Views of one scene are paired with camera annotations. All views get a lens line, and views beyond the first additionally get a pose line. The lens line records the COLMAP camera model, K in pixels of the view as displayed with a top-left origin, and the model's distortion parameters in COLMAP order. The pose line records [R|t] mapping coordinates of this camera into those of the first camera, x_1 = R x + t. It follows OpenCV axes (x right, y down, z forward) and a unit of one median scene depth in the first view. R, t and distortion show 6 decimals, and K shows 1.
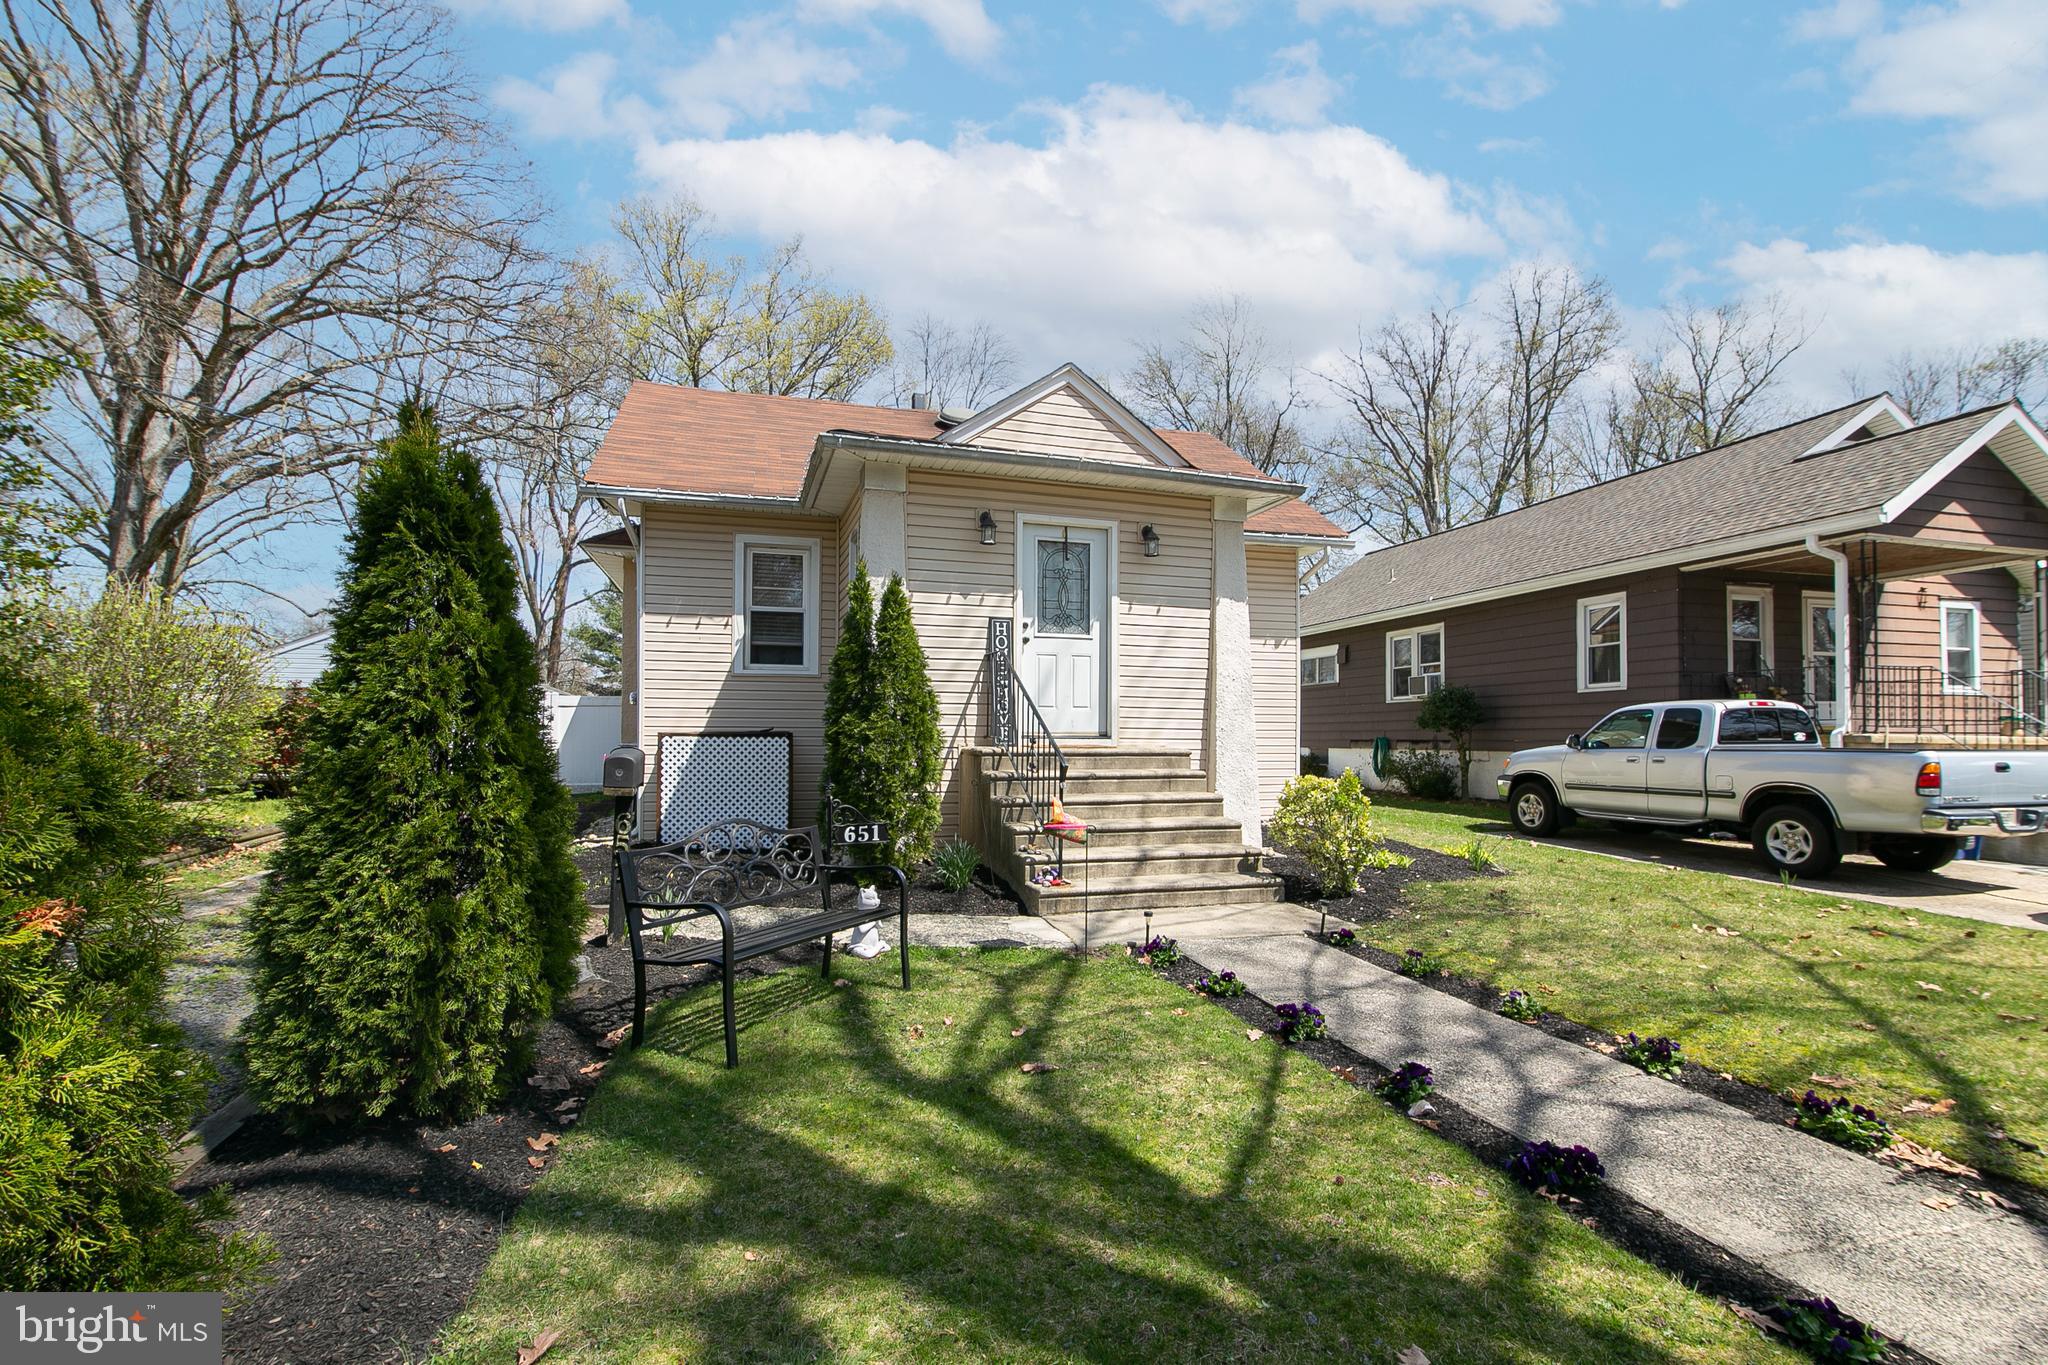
lens RADIAL K [[937.9, 0, 1029.8], [0, 937.9, 693.6], [0, 0, 1]] dist [0.000274, 0.000952]
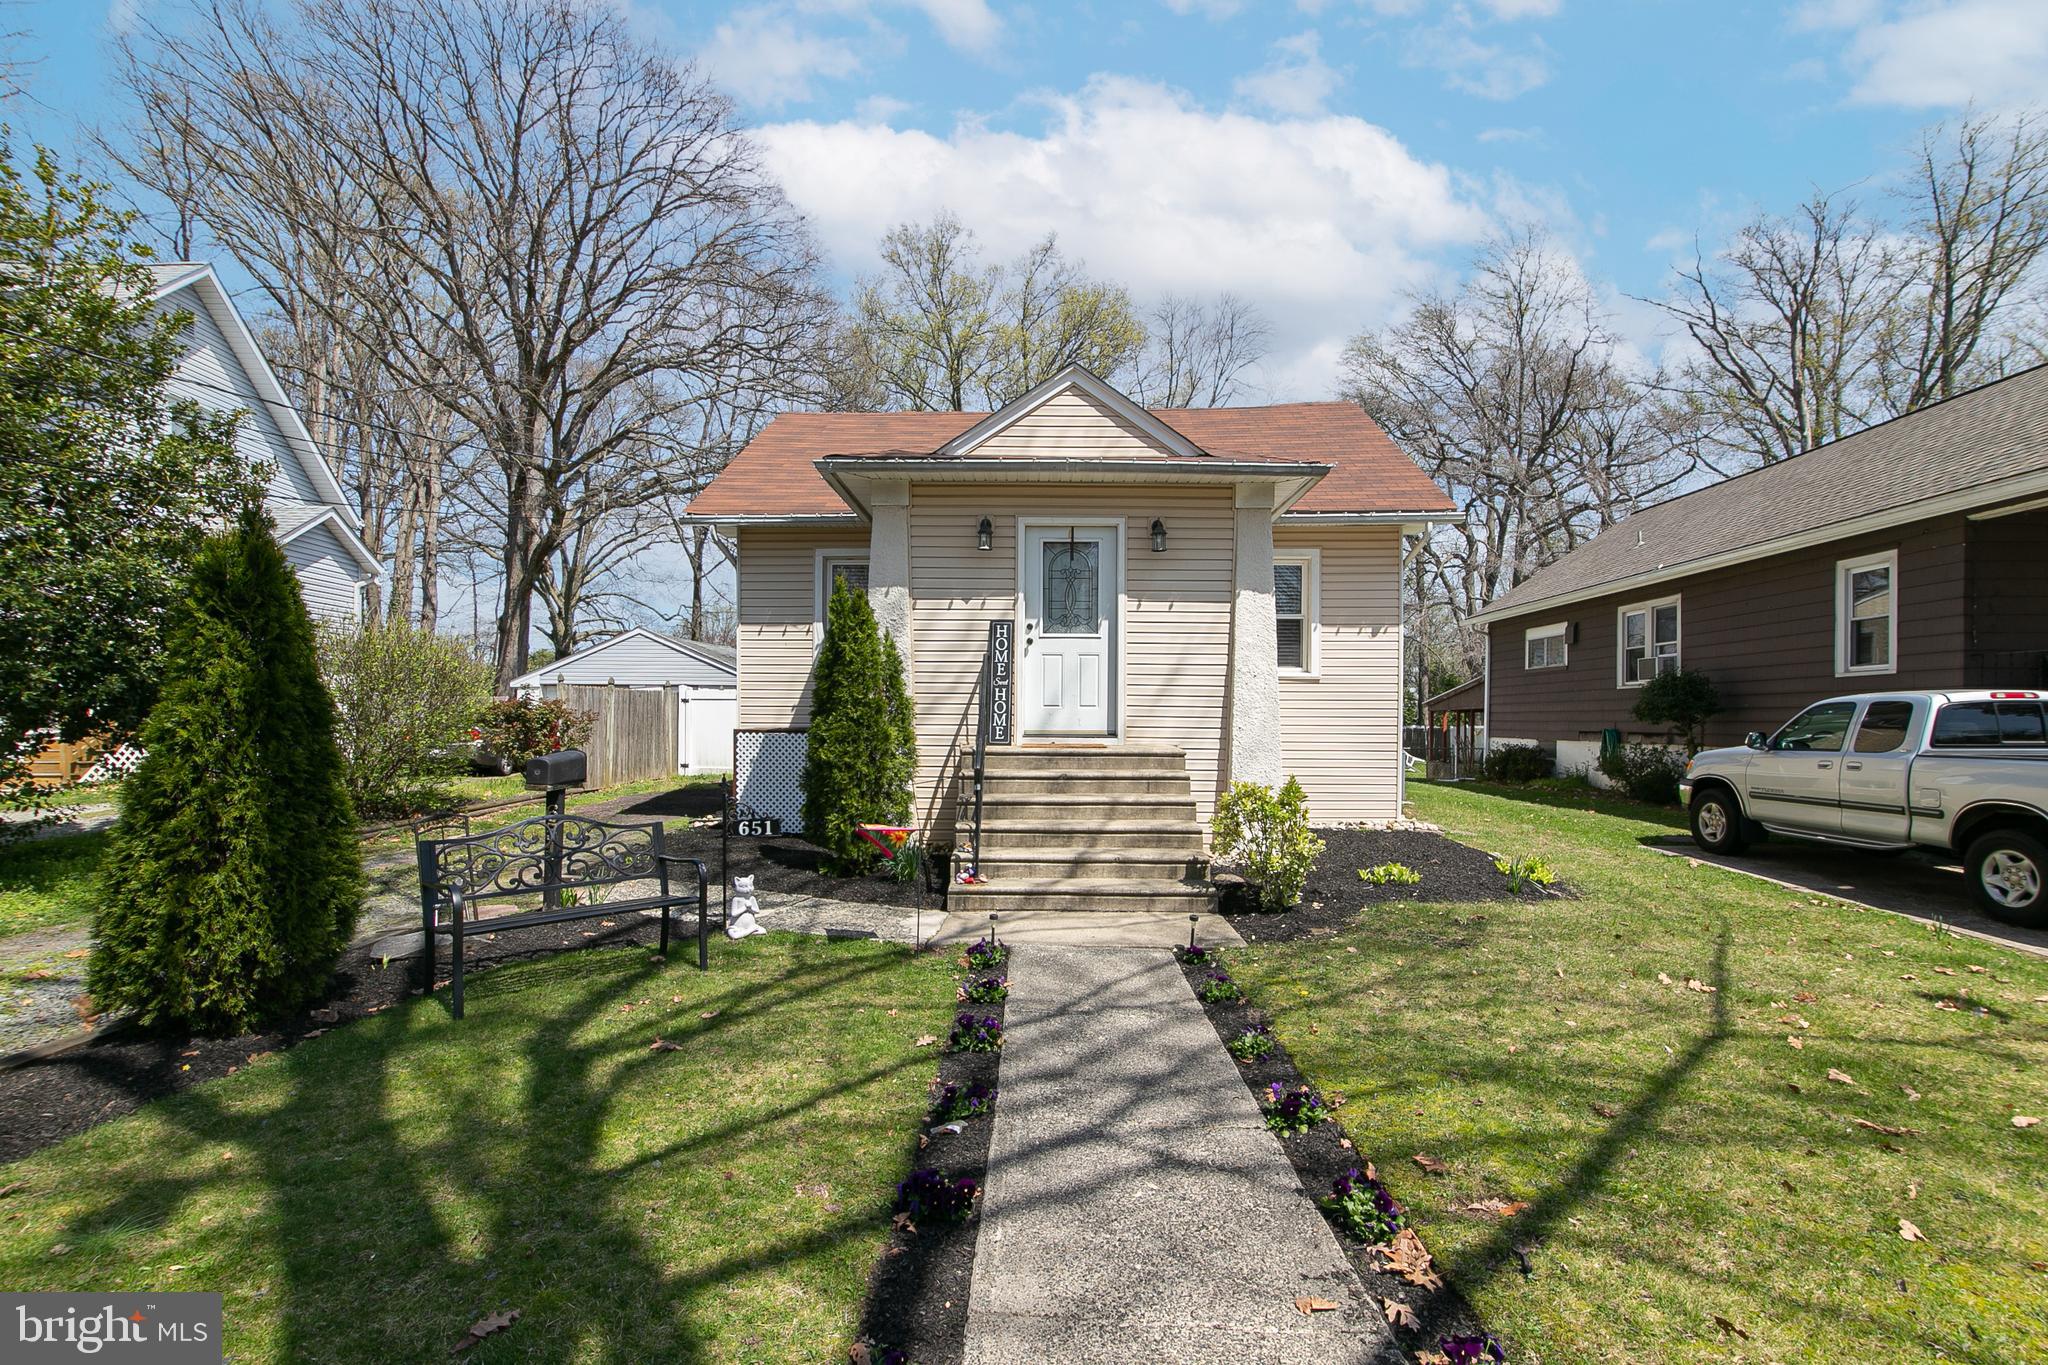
lens RADIAL K [[937.9, 0, 1029.8], [0, 937.9, 693.6], [0, 0, 1]] dist [0.000274, 0.000952]
pose [[0.948874, -0.007025, -0.315578, 0.311173], [0.013132, 0.999765, 0.017227, -0.016979], [0.315383, -0.020490, 0.948743, 0.027456]]
